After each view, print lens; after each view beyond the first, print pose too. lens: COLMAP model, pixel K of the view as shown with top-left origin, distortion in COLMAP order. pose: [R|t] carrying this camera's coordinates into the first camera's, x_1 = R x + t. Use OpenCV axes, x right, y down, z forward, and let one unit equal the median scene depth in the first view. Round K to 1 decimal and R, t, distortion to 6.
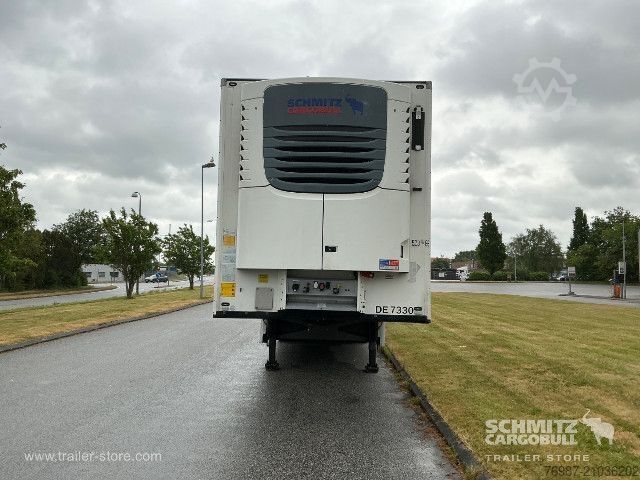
lens RADIAL K [[537.2, 0, 318.0], [0, 537.2, 238.7], [0, 0, 1]] dist [0.016525, 0.017280]
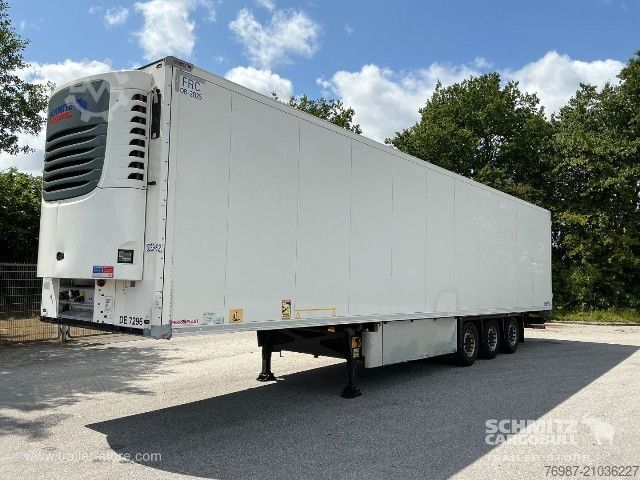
lens RADIAL K [[537.2, 0, 319.0], [0, 537.2, 239.1], [0, 0, 1]] dist [0.016525, 0.017280]
pose [[0.791549, -0.050634, -0.609004, 0.967528], [0.043808, 0.998699, -0.026094, 0.033363], [0.609533, -0.006025, 0.792738, 0.494569]]
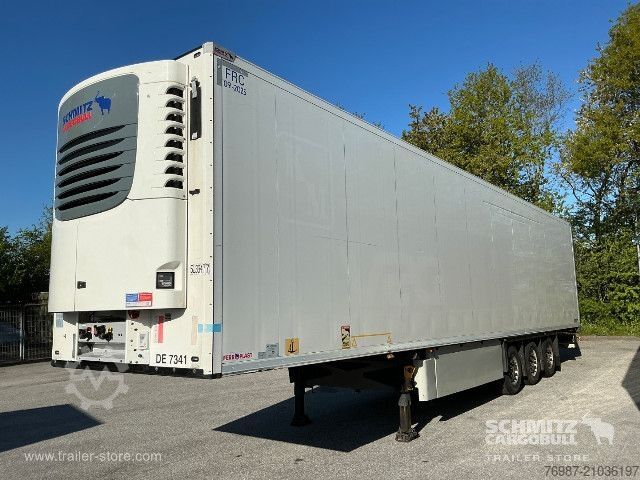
lens RADIAL K [[537.2, 0, 320.0], [0, 537.2, 238.8], [0, 0, 1]] dist [0.016525, 0.017280]
pose [[0.808548, -0.119879, -0.576090, 0.768040], [0.089543, 0.992692, -0.080894, 0.046626], [0.581577, 0.013822, 0.813374, 0.531604]]
